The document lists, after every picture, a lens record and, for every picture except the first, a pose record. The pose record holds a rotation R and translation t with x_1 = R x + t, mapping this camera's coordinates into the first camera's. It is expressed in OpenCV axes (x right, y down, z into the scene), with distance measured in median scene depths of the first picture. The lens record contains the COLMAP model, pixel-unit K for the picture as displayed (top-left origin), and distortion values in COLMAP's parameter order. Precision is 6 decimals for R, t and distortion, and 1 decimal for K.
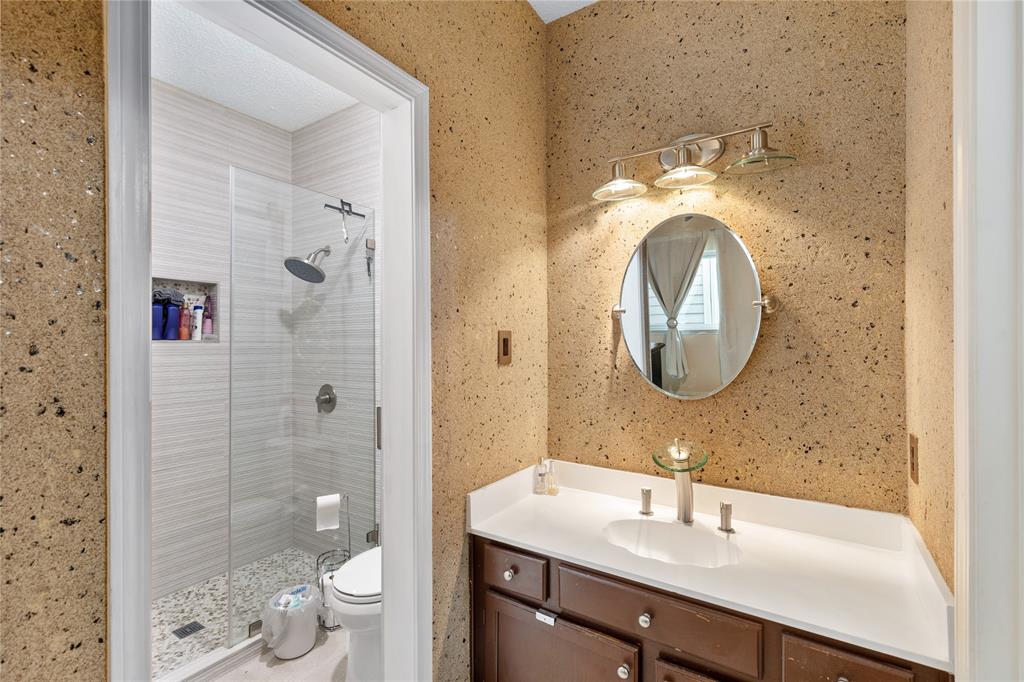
lens RADIAL K [[459.5, 0, 519.2], [0, 459.5, 341.8], [0, 0, 1]] dist [0.008663, -0.000815]
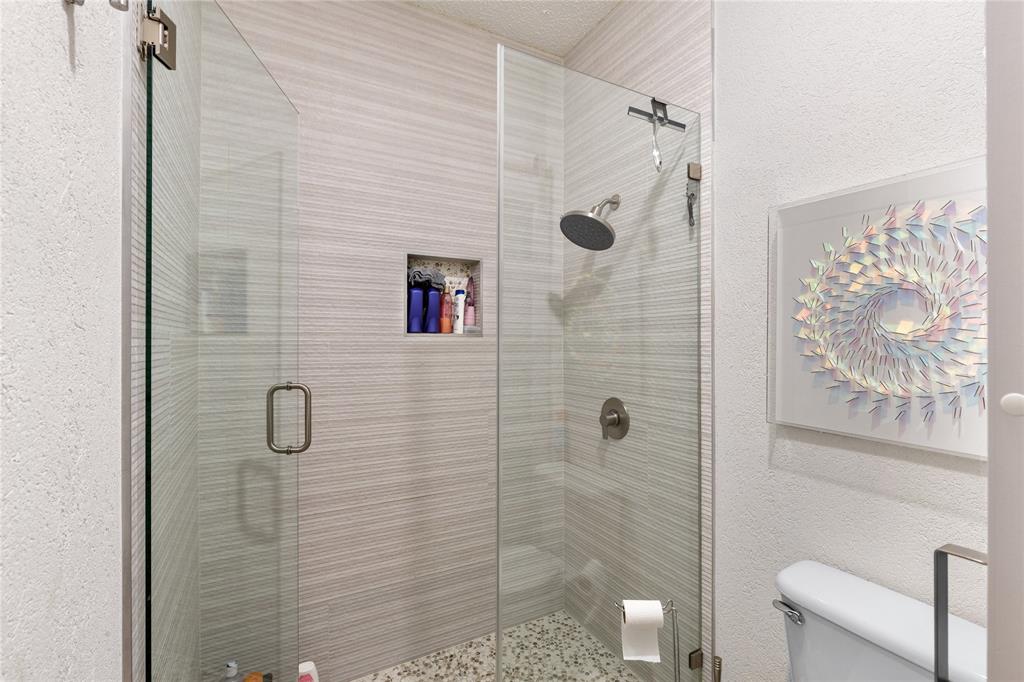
lens RADIAL K [[459.5, 0, 511.4], [0, 459.5, 340.9], [0, 0, 1]] dist [0.008663, -0.000815]
pose [[0.872523, 0.003656, -0.488559, -0.231417], [0.000415, 0.999966, 0.008225, 0.002493], [0.488573, -0.007379, 0.872492, 0.351298]]
